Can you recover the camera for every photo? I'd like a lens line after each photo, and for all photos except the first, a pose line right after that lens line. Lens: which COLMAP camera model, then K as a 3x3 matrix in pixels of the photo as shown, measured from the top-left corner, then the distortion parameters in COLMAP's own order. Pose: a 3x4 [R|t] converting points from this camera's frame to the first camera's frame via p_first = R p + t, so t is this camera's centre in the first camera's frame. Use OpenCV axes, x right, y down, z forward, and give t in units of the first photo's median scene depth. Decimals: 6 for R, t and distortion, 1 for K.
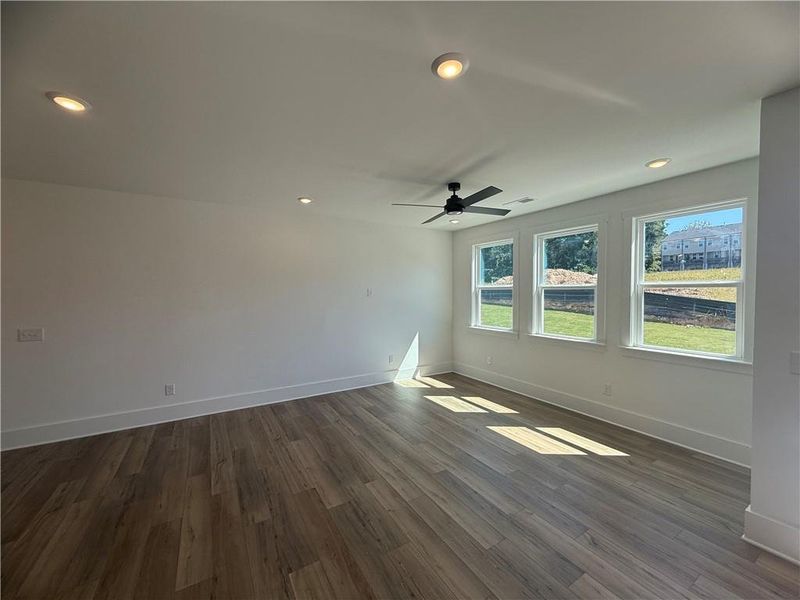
lens RADIAL K [[318.1, 0, 397.7], [0, 318.1, 299.7], [0, 0, 1]] dist [-0.000189, 0.000120]
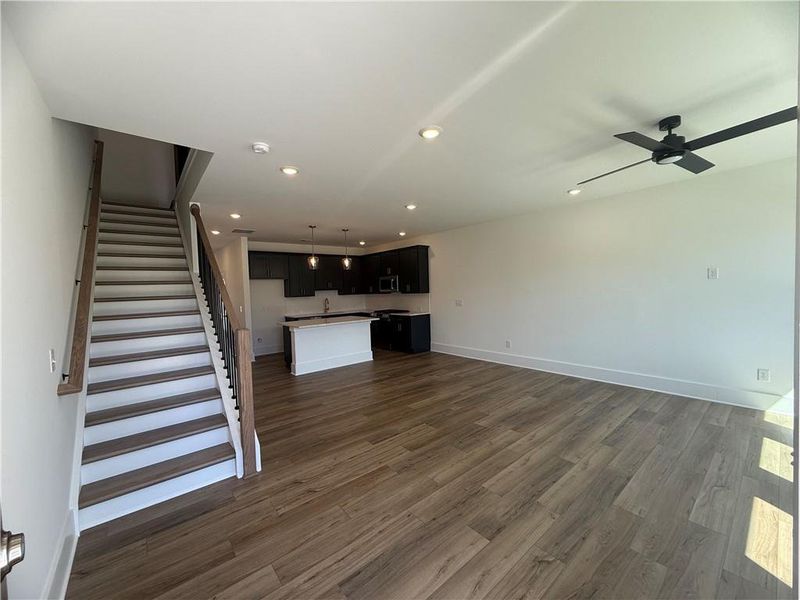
lens RADIAL K [[318.1, 0, 397.7], [0, 318.1, 299.7], [0, 0, 1]] dist [-0.000189, 0.000120]
pose [[0.146343, 0.035433, -0.988599, 0.806470], [0.005776, 0.999311, 0.036672, 0.011279], [0.989217, -0.011076, 0.146037, 0.286939]]
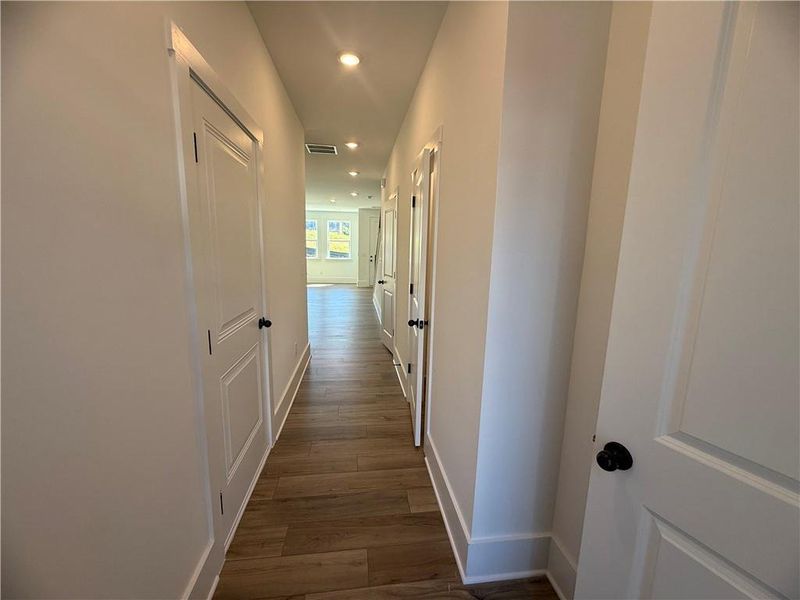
lens RADIAL K [[318.1, 0, 397.7], [0, 318.1, 299.7], [0, 0, 1]] dist [-0.000189, 0.000120]
pose [[0.400388, -0.127555, 0.907424, -2.257859], [-0.009865, 0.989607, 0.143460, 0.095092], [-0.916293, -0.066391, 0.394969, -1.143159]]
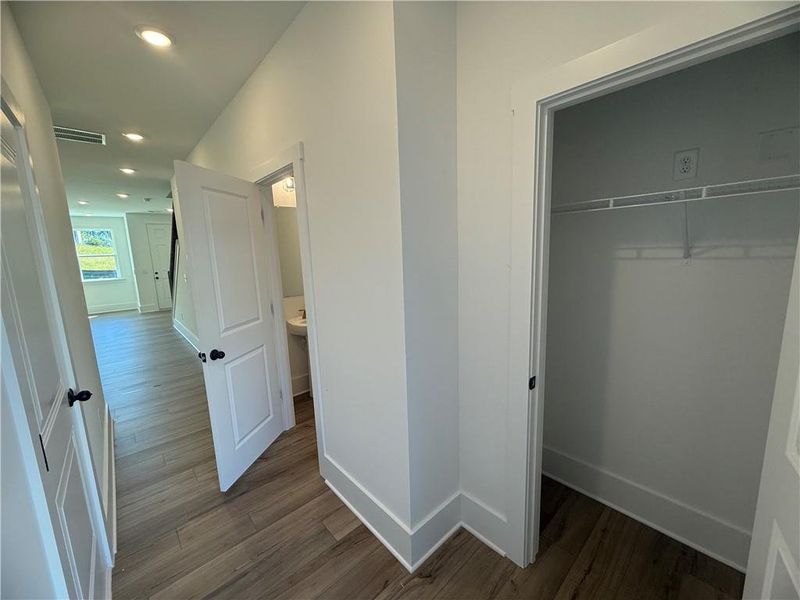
lens RADIAL K [[318.1, 0, 397.7], [0, 318.1, 299.7], [0, 0, 1]] dist [-0.000189, 0.000120]
pose [[-0.188869, -0.136778, 0.972430, -2.277236], [0.059030, 0.986880, 0.150275, 0.067723], [-0.980227, 0.085785, -0.178317, -1.023367]]
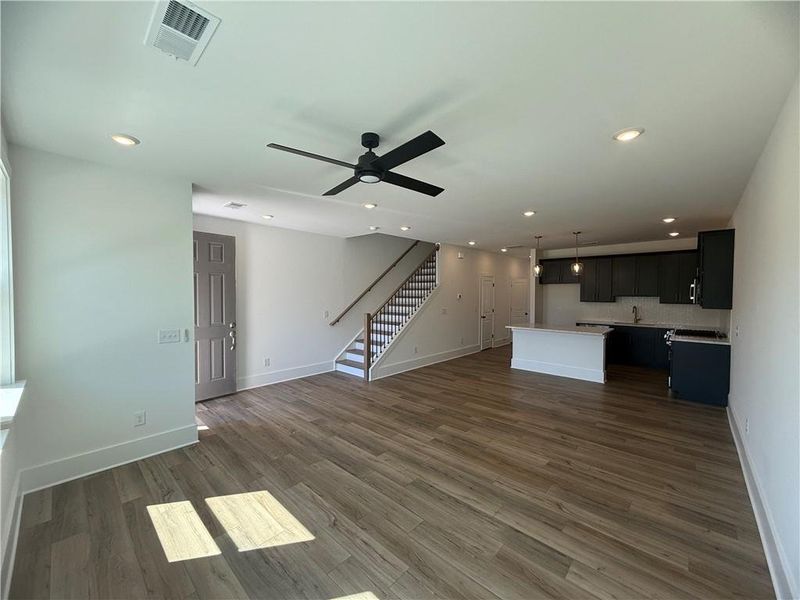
lens RADIAL K [[318.1, 0, 397.7], [0, 318.1, 299.7], [0, 0, 1]] dist [-0.000189, 0.000120]
pose [[-0.961991, 0.009509, -0.272917, 0.308519], [-0.004475, 0.998710, 0.050571, -0.051110], [0.273046, 0.049870, -0.960707, 1.678838]]
